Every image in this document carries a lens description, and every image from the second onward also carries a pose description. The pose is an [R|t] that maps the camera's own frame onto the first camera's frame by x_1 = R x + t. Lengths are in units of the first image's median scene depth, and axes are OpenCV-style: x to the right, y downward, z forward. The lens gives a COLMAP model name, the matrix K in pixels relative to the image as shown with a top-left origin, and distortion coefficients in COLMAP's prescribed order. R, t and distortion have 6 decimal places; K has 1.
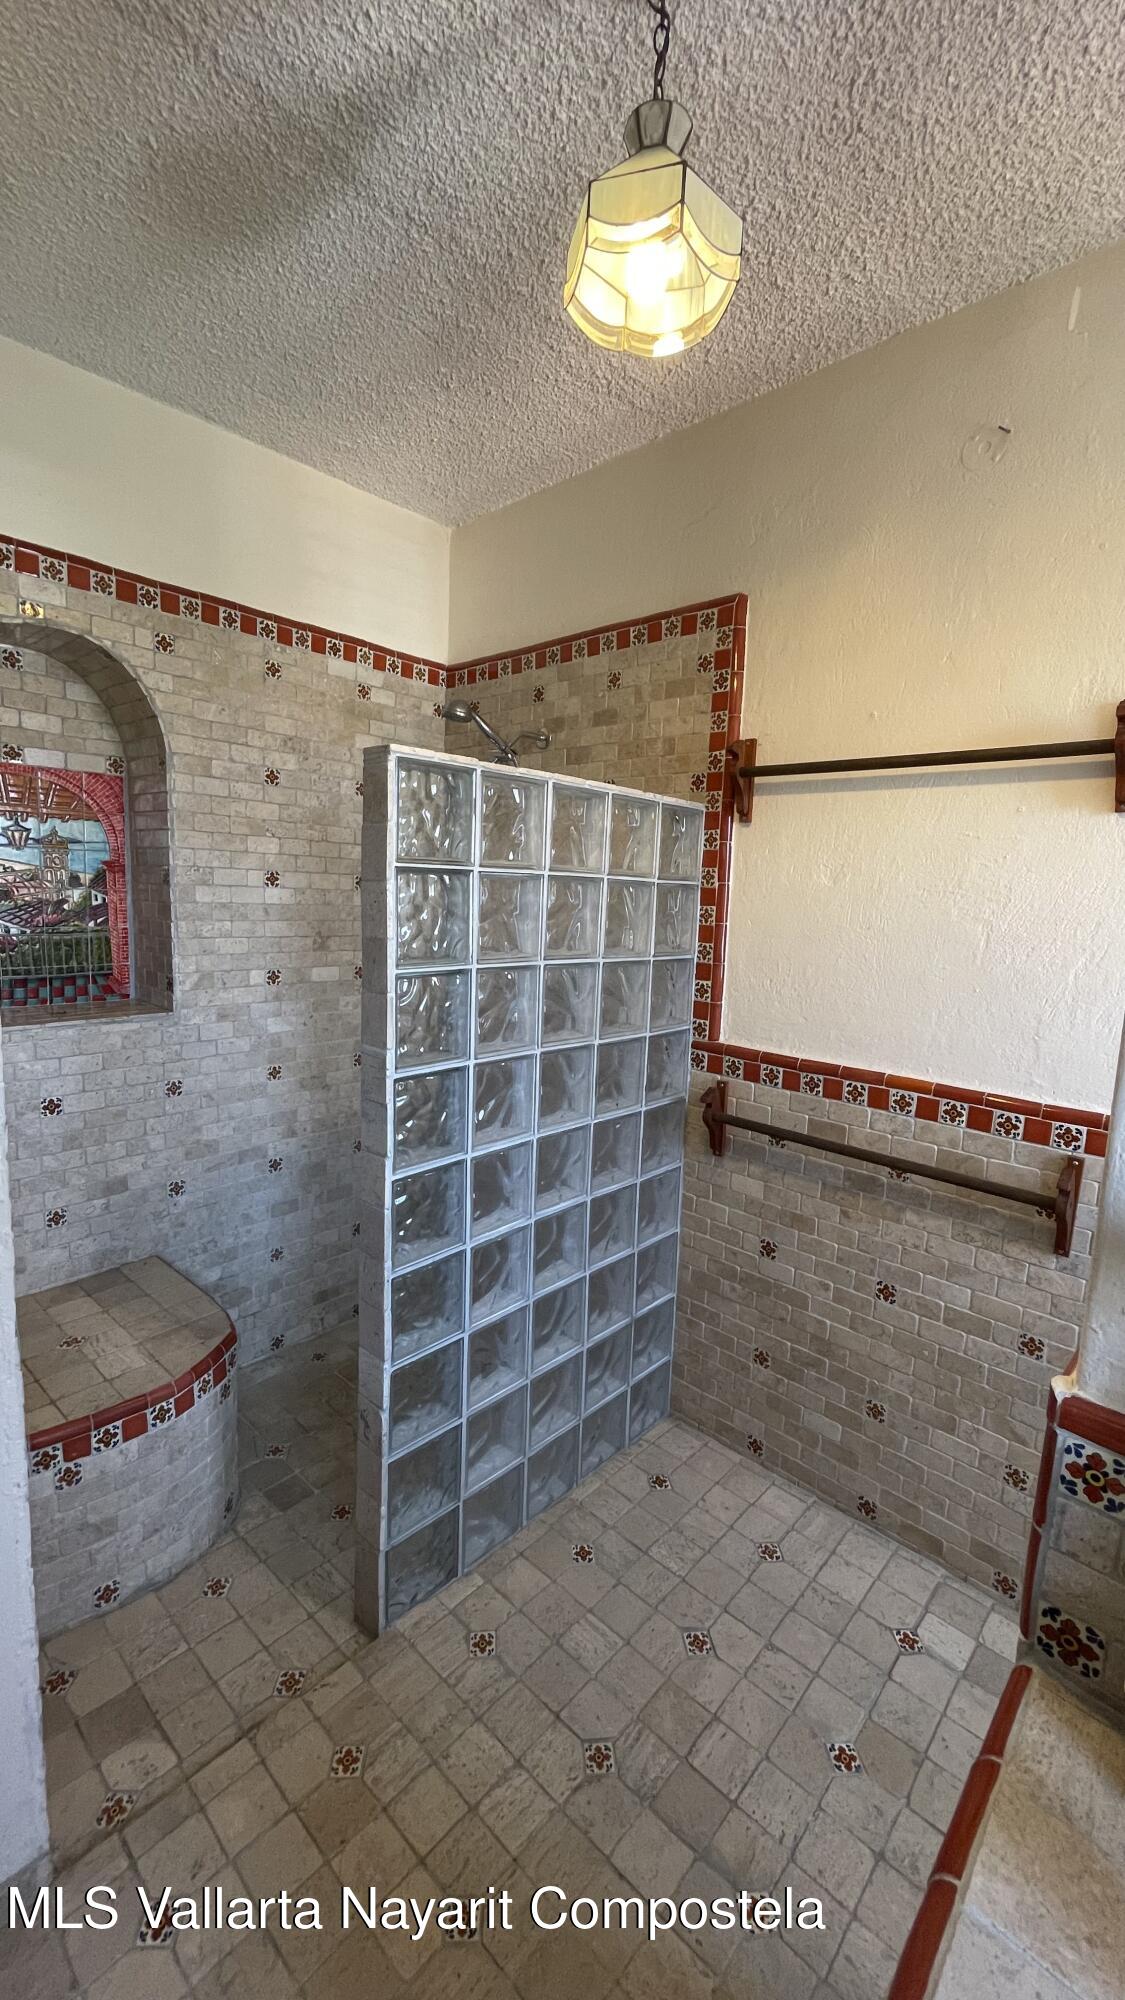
lens RADIAL K [[813.6, 0, 559.6], [0, 813.6, 1001.8], [0, 0, 1]] dist [0.002728, -0.000561]
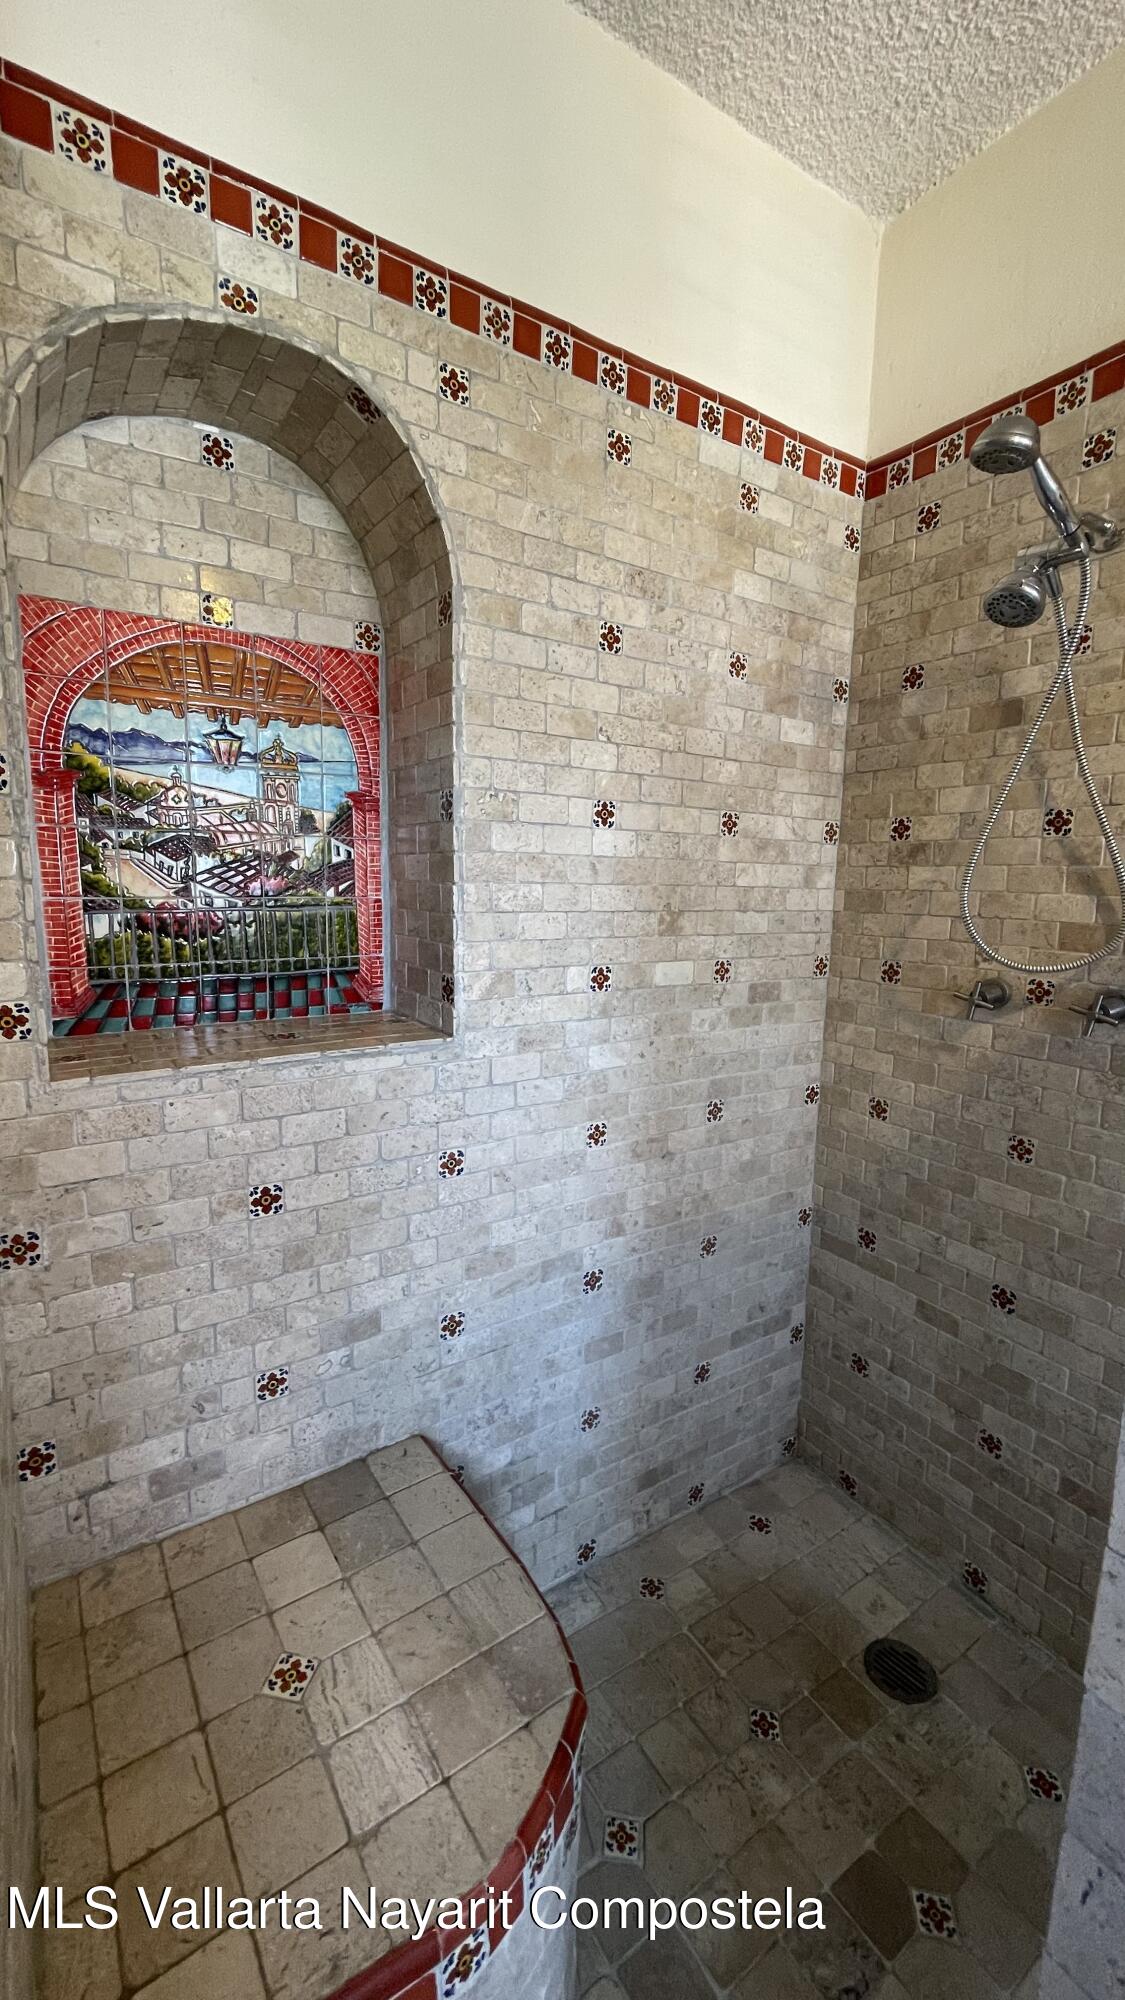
lens RADIAL K [[813.6, 0, 561.9], [0, 813.6, 1005.3], [0, 0, 1]] dist [0.002728, -0.000561]
pose [[0.971534, 0.017872, -0.236224, -0.250371], [-0.015041, 0.999792, 0.013781, -0.019394], [0.236422, -0.009836, 0.971601, 0.429194]]
